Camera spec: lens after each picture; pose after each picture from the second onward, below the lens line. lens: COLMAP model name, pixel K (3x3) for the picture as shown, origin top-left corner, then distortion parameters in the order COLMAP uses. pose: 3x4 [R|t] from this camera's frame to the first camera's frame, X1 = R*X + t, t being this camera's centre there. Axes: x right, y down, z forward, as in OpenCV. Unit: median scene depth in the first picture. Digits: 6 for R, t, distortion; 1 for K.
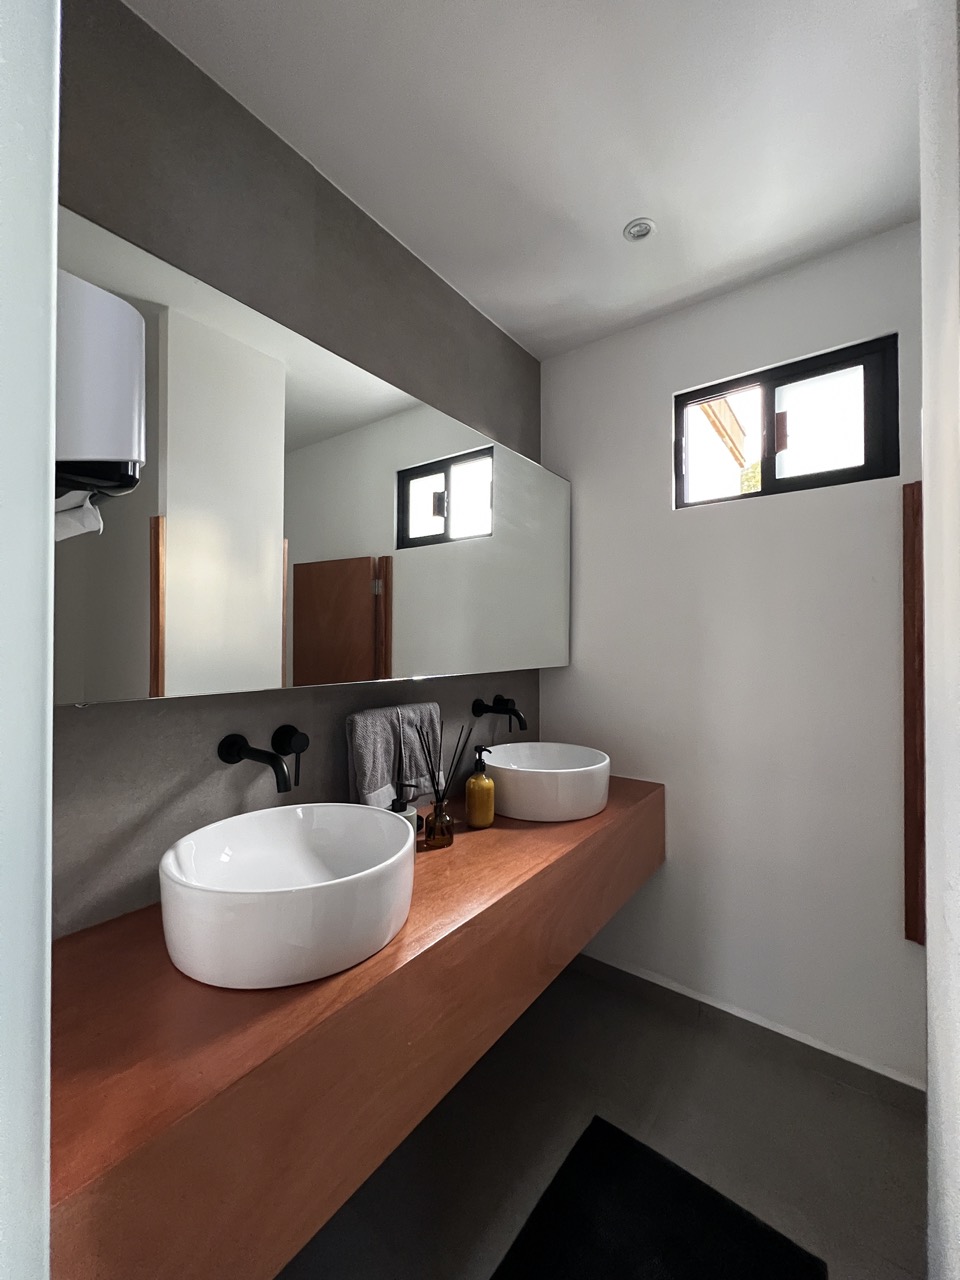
lens RADIAL K [[514.3, 0, 480.0], [0, 514.3, 640.0], [0, 0, 1]] dist [0.001719, 0.000069]
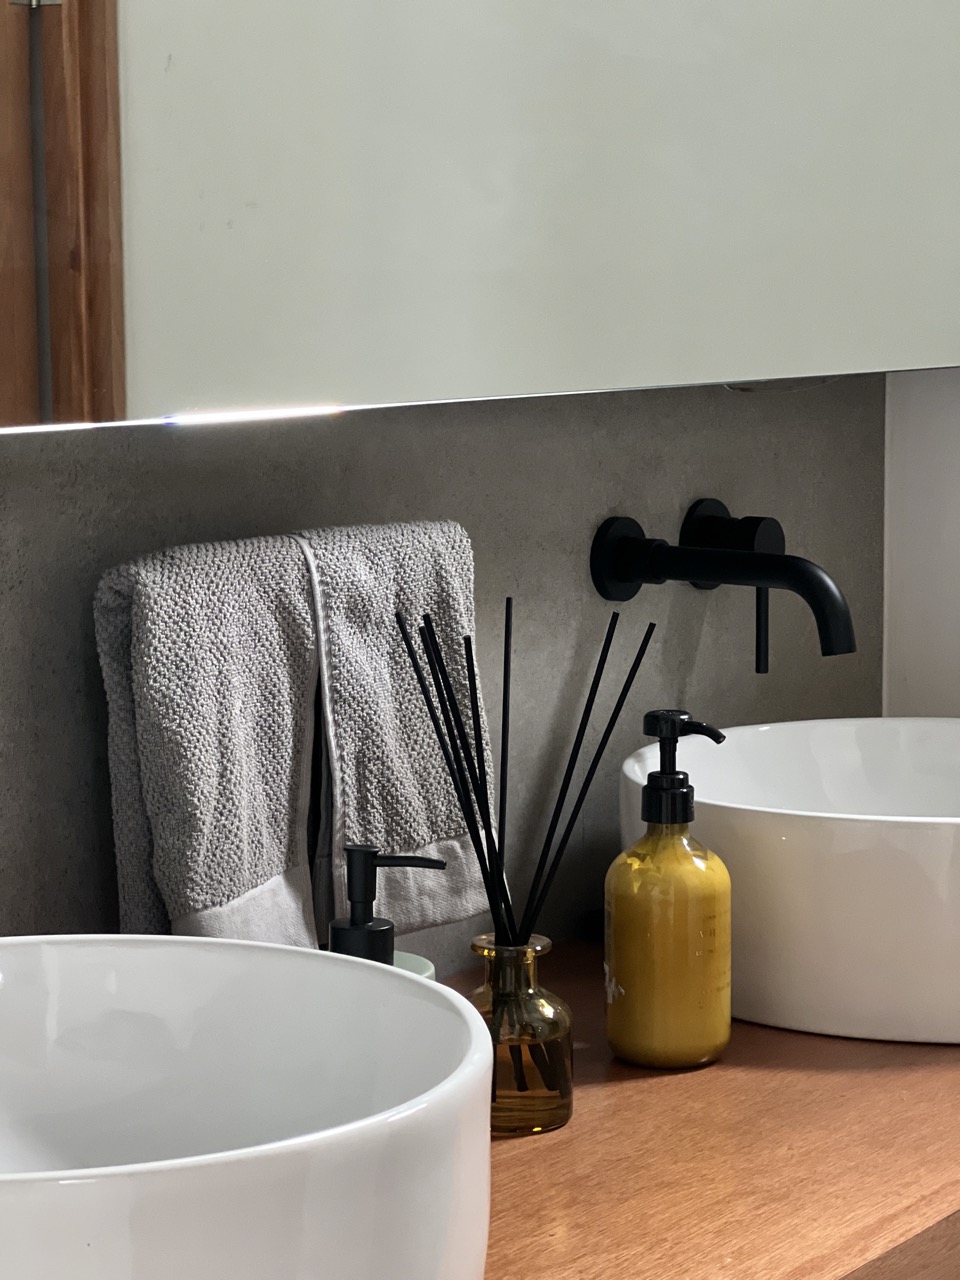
lens RADIAL K [[2873.1, 0, 480.0], [0, 2873.1, 640.0], [0, 0, 1]] dist [0.051541, 0.777409]
pose [[0.999759, -0.007792, 0.020514, -0.110113], [0.004932, 0.990708, 0.135915, 0.006262], [-0.021383, -0.135781, 0.990508, -0.232204]]
